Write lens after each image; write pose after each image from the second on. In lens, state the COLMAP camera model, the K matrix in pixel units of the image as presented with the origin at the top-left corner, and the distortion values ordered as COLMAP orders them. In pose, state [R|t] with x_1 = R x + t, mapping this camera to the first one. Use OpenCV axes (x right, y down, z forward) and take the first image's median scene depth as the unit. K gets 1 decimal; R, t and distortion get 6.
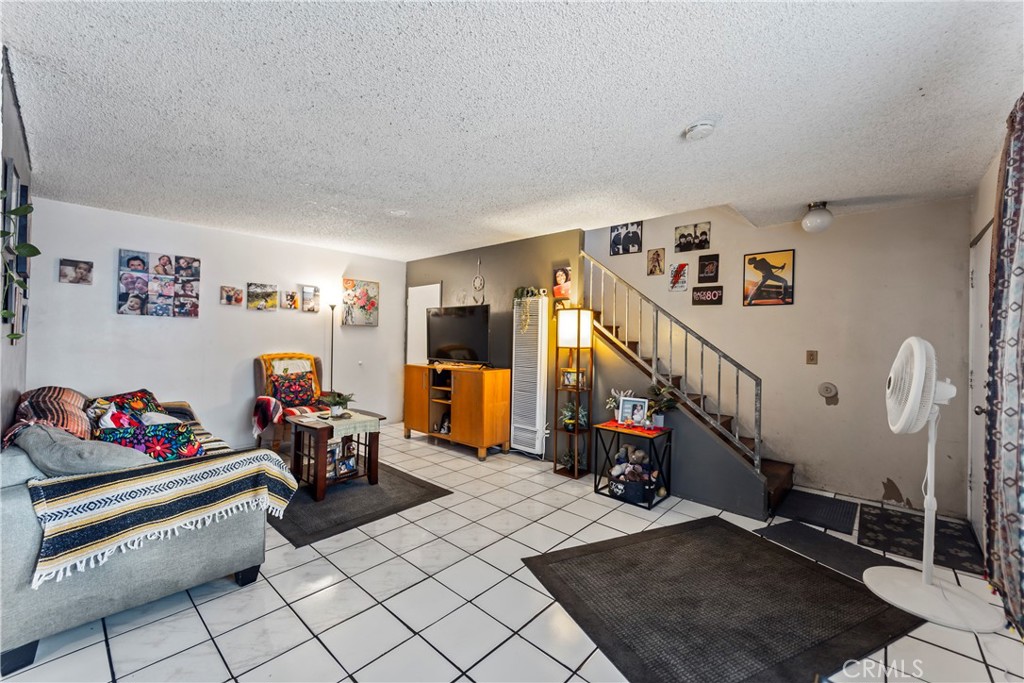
lens RADIAL K [[406.4, 0, 510.6], [0, 406.4, 336.0], [0, 0, 1]] dist [0.006780, -0.004110]
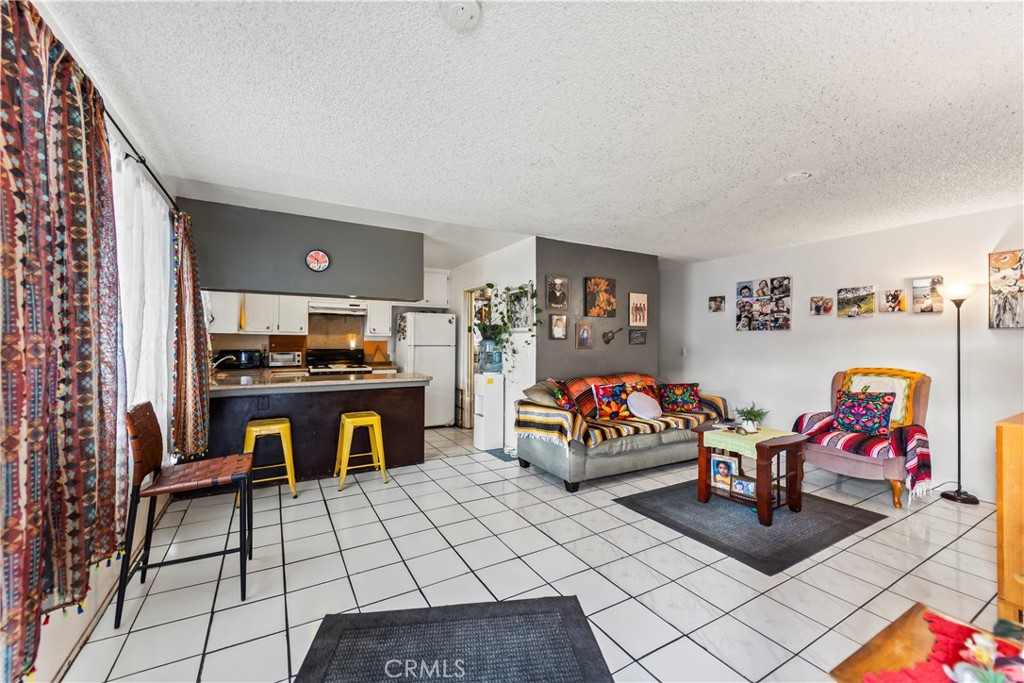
lens RADIAL K [[406.4, 0, 509.2], [0, 406.4, 344.4], [0, 0, 1]] dist [0.006780, -0.004110]
pose [[-0.317555, -0.011309, -0.948172, 0.524045], [-0.005944, 0.999933, -0.009936, 0.009132], [0.948221, 0.002481, -0.317601, 0.656237]]
